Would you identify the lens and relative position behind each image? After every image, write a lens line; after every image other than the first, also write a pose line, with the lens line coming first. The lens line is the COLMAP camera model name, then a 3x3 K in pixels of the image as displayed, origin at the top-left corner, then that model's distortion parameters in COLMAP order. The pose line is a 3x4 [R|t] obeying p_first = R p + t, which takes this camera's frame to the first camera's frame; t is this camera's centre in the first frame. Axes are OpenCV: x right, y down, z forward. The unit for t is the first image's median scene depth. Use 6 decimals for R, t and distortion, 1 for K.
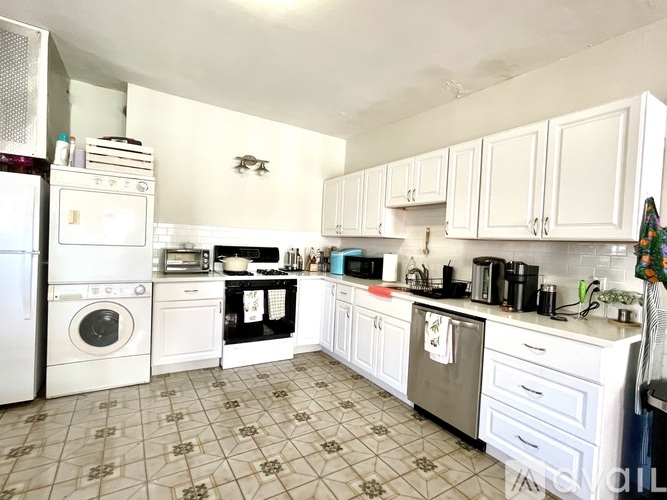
lens RADIAL K [[326.6, 0, 330.5], [0, 326.6, 249.9], [0, 0, 1]] dist [0.000601, 0.000017]
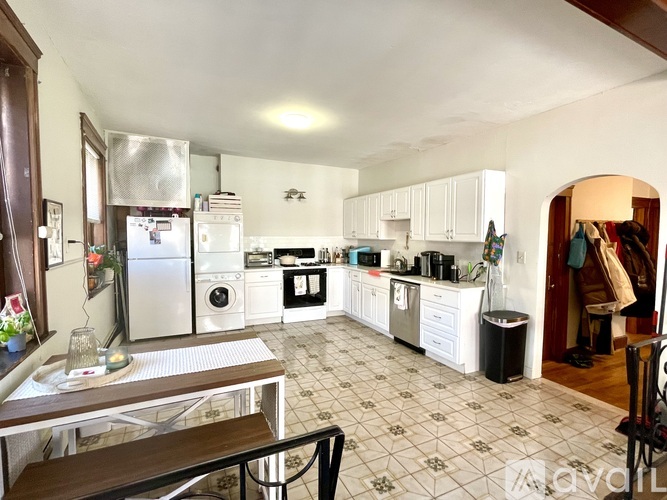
lens RADIAL K [[326.6, 0, 330.5], [0, 326.6, 249.9], [0, 0, 1]] dist [0.000601, 0.000017]
pose [[0.992004, -0.038265, -0.120265, 0.119975], [0.040800, 0.998993, 0.018684, -0.029742], [0.119429, -0.023441, 0.992566, -0.609985]]
